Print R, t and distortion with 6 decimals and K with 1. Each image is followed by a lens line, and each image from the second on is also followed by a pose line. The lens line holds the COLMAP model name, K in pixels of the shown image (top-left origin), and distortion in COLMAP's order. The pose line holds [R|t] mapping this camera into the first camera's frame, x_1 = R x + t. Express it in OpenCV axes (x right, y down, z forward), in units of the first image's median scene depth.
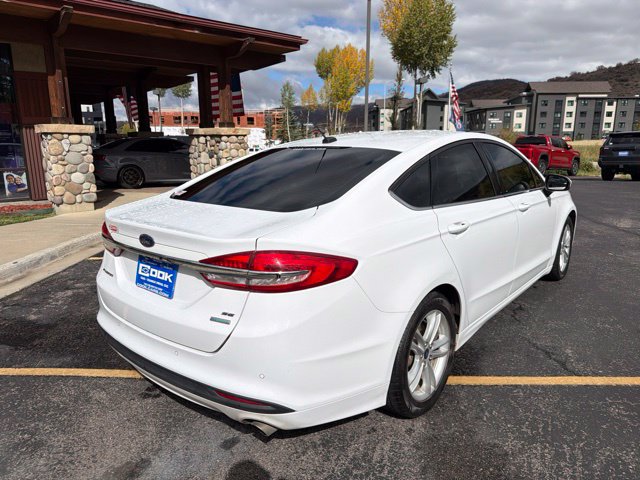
lens RADIAL K [[443.2, 0, 316.5], [0, 443.2, 239.8], [0, 0, 1]] dist [0.036686, -0.048544]
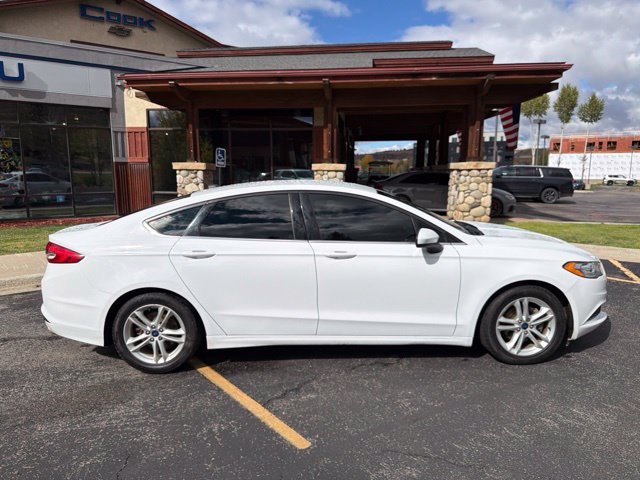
lens RADIAL K [[443.8, 0, 322.6], [0, 443.8, 241.2], [0, 0, 1]] dist [0.059532, -0.104324]
pose [[0.669225, 0.119835, -0.733333, 0.780694], [-0.161233, 0.986815, 0.014120, -0.074148], [0.725357, 0.108788, 0.679723, 0.166810]]
